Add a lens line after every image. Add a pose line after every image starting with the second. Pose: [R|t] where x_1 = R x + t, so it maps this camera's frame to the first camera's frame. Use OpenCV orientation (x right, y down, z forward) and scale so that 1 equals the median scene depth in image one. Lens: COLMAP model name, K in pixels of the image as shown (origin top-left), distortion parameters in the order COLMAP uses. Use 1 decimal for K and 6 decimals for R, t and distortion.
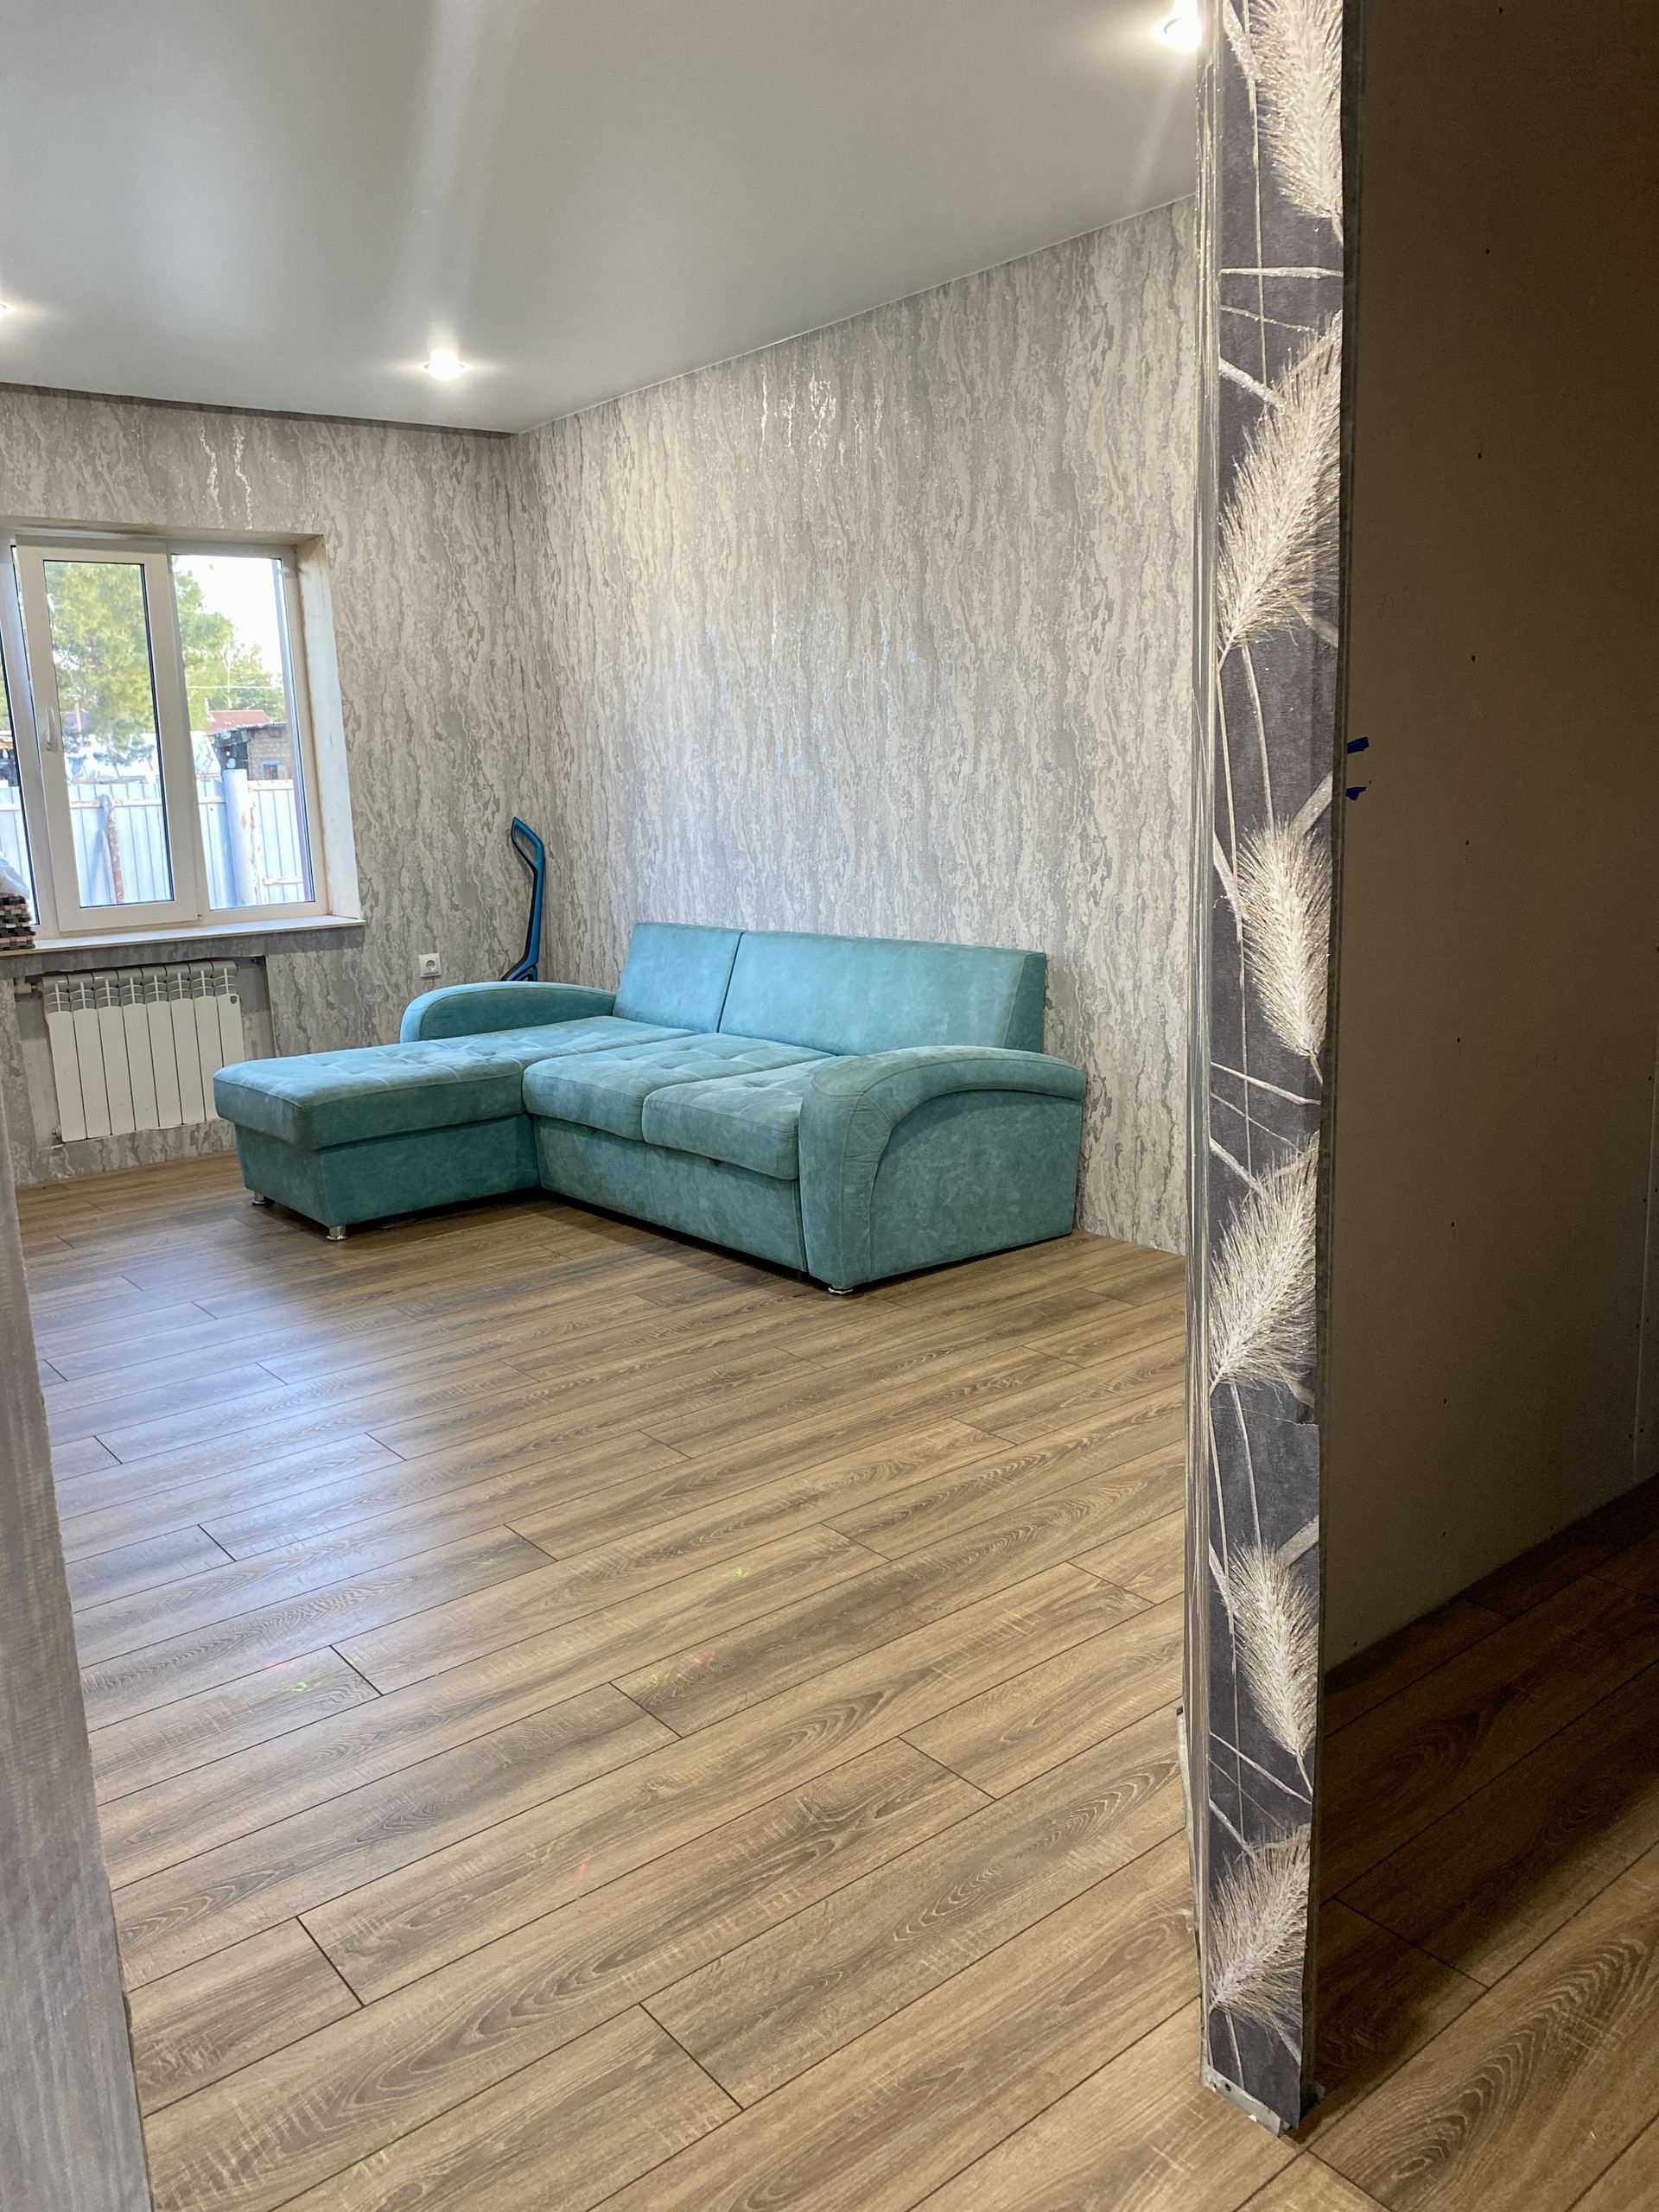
lens RADIAL K [[1673.5, 0, 829.5], [0, 1673.5, 1106.0], [0, 0, 1]] dist [0.105095, -0.217446]
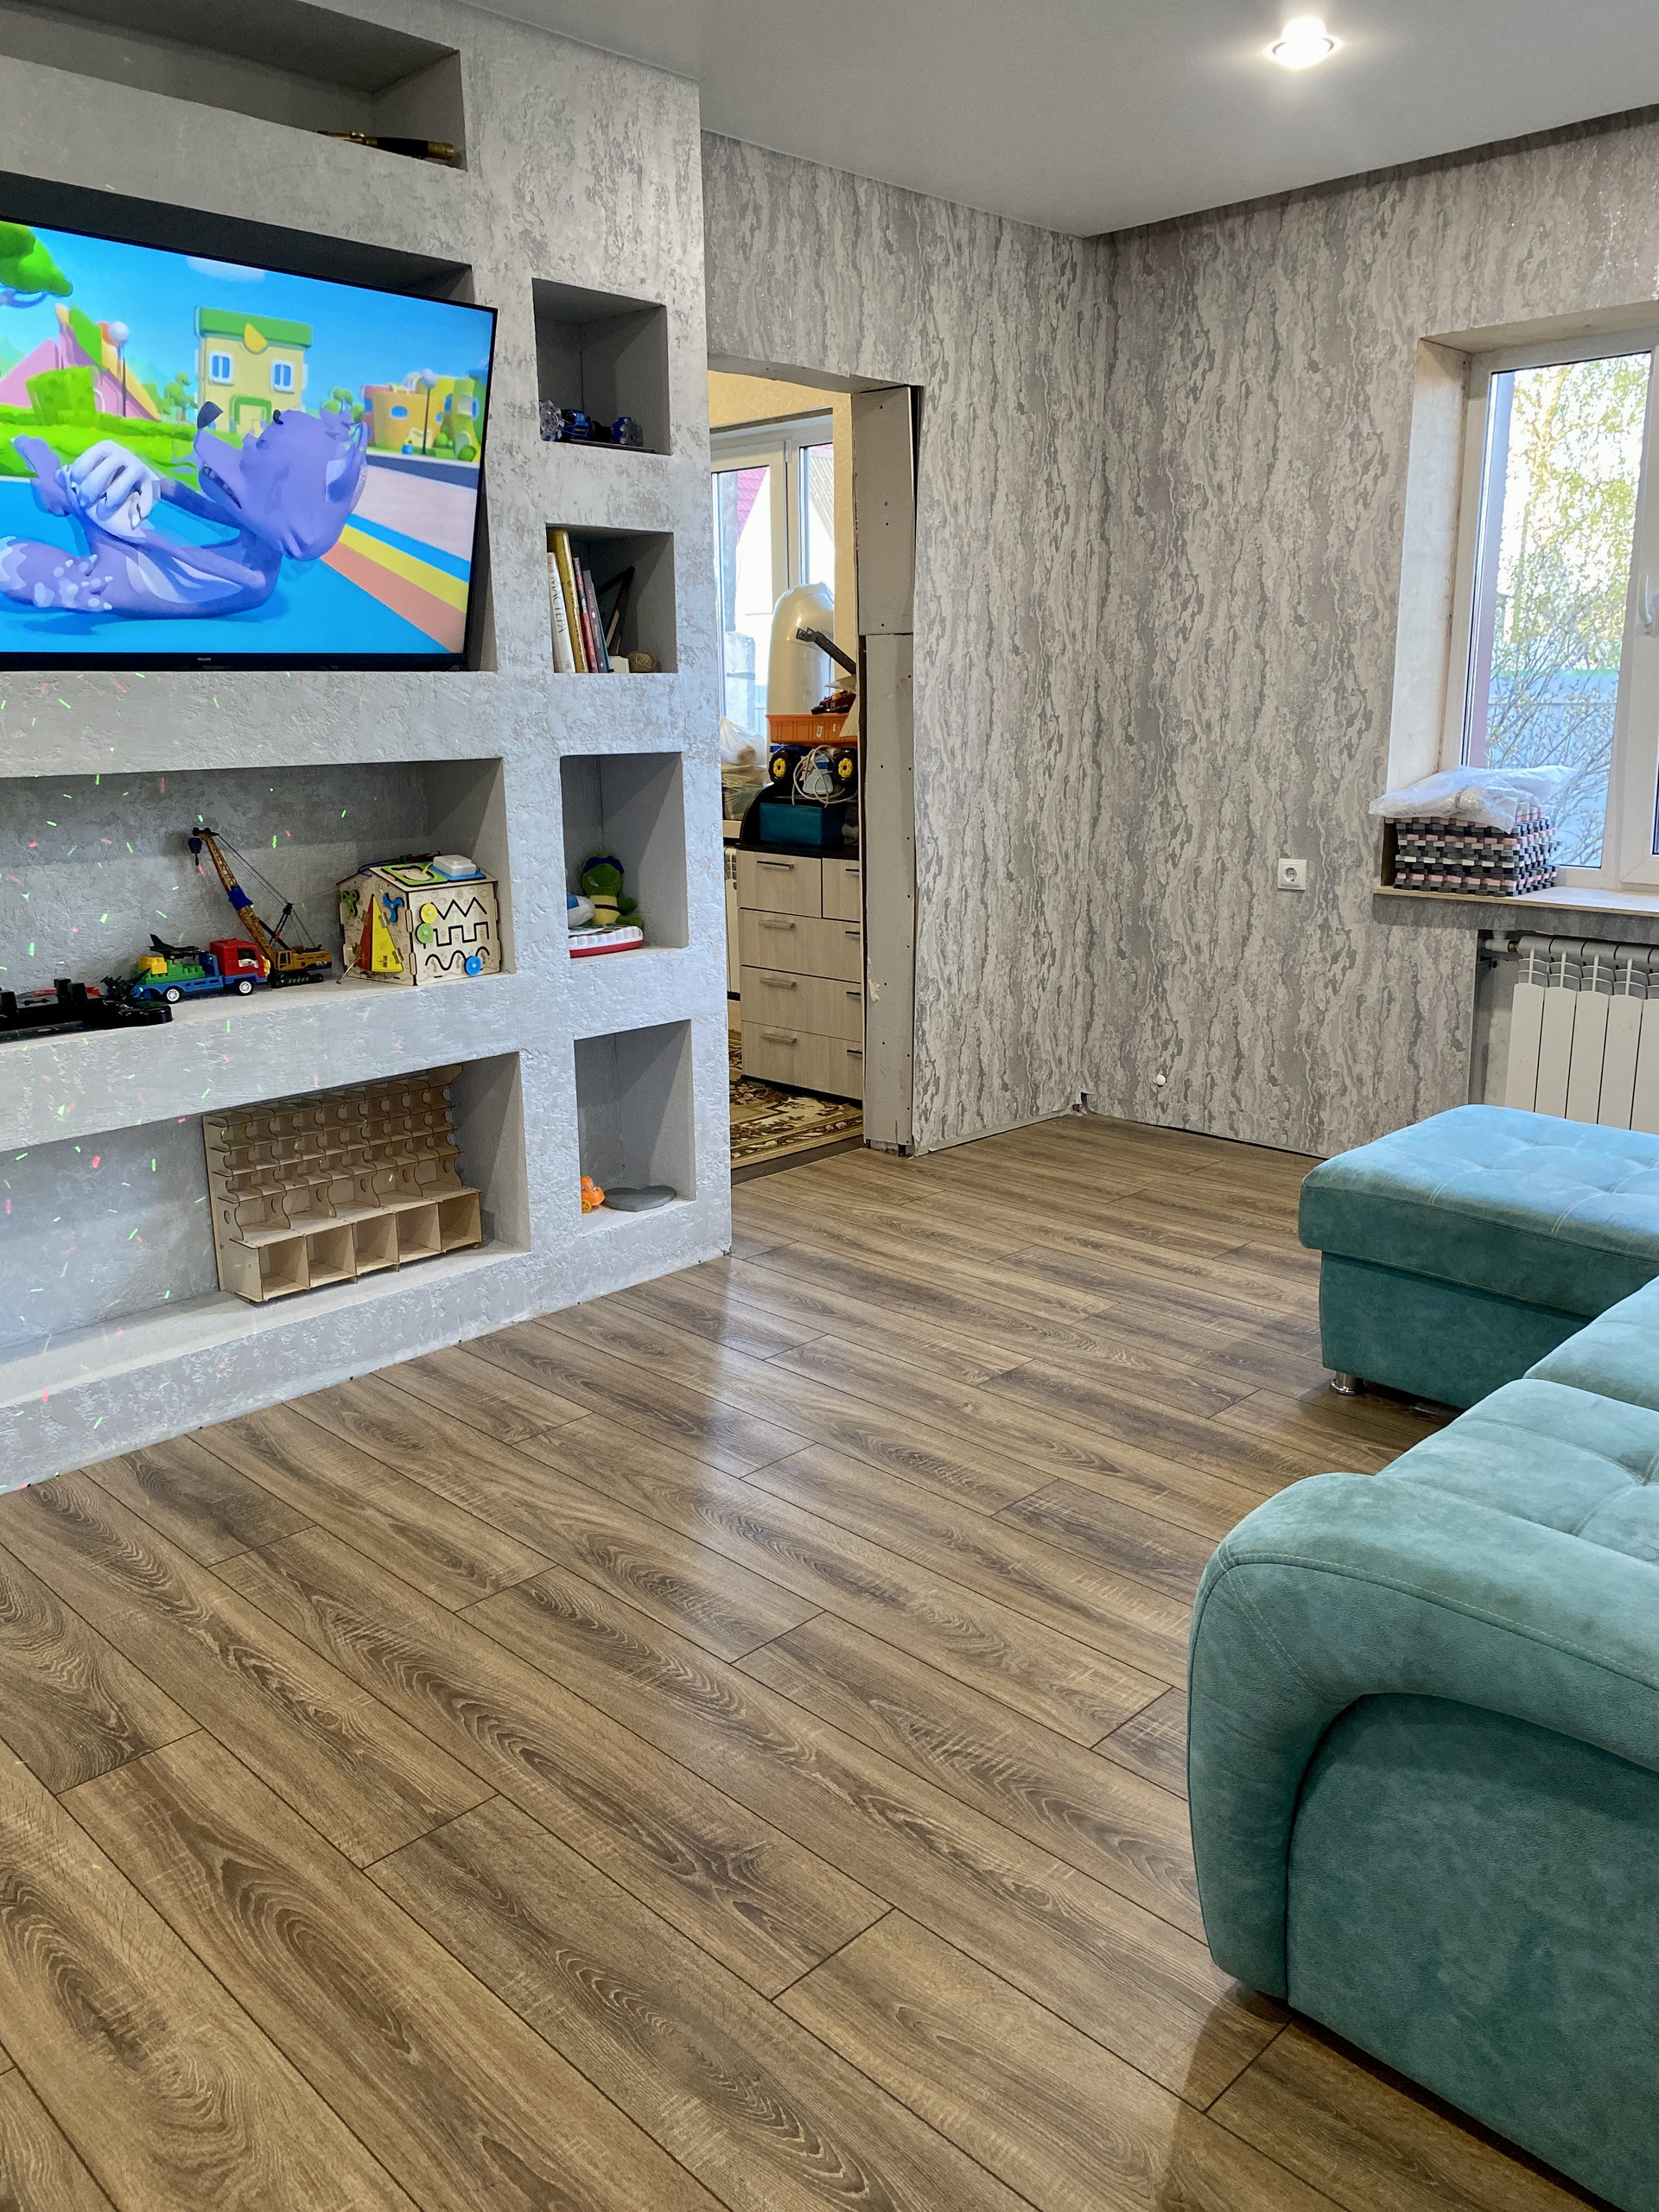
lens RADIAL K [[1672.4, 0, 841.3], [0, 1672.4, 1097.2], [0, 0, 1]] dist [0.030651, -0.049436]
pose [[0.114921, 0.270190, -0.955924, 0.417497], [-0.192111, 0.950178, 0.245470, -0.223722], [0.974621, 0.155434, 0.161102, 0.977289]]
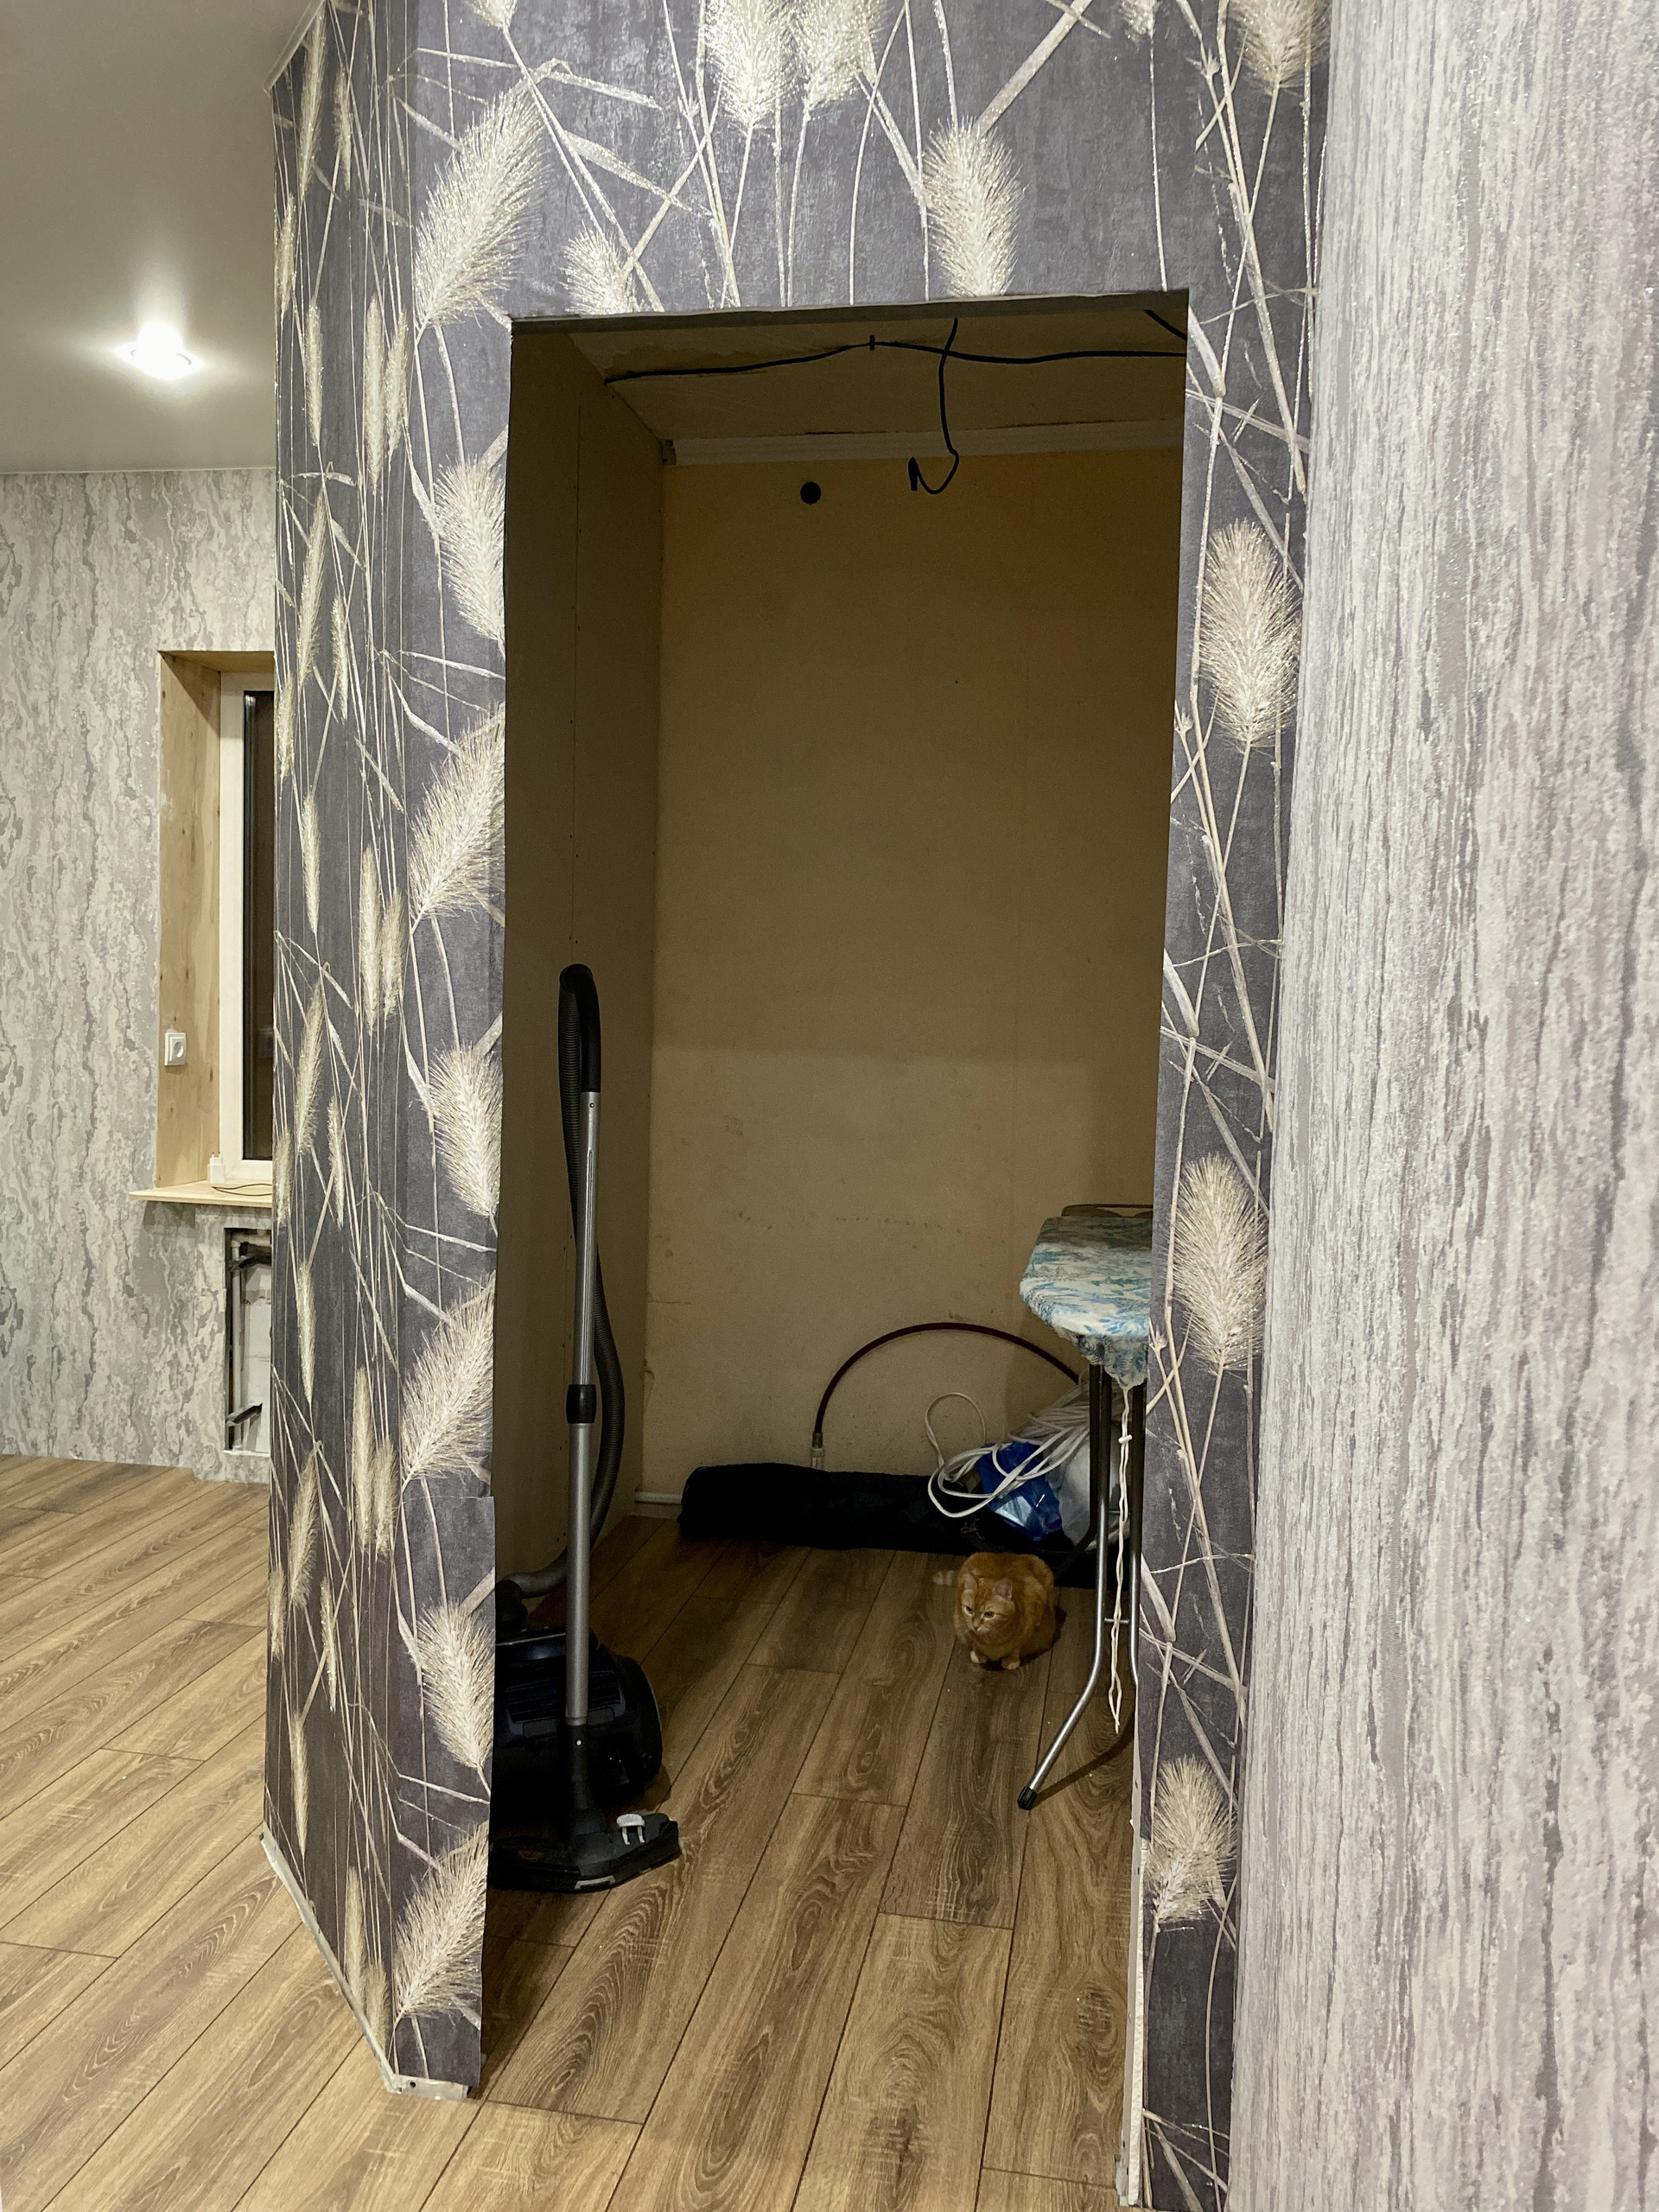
lens RADIAL K [[1696.7, 0, 836.7], [0, 1696.7, 1102.0], [0, 0, 1]] dist [0.011184, 0.002271]
pose [[0.756971, 0.013249, 0.653314, -0.163420], [0.072452, 0.991928, -0.104064, 0.017244], [-0.649419, 0.126107, 0.749901, -0.090904]]
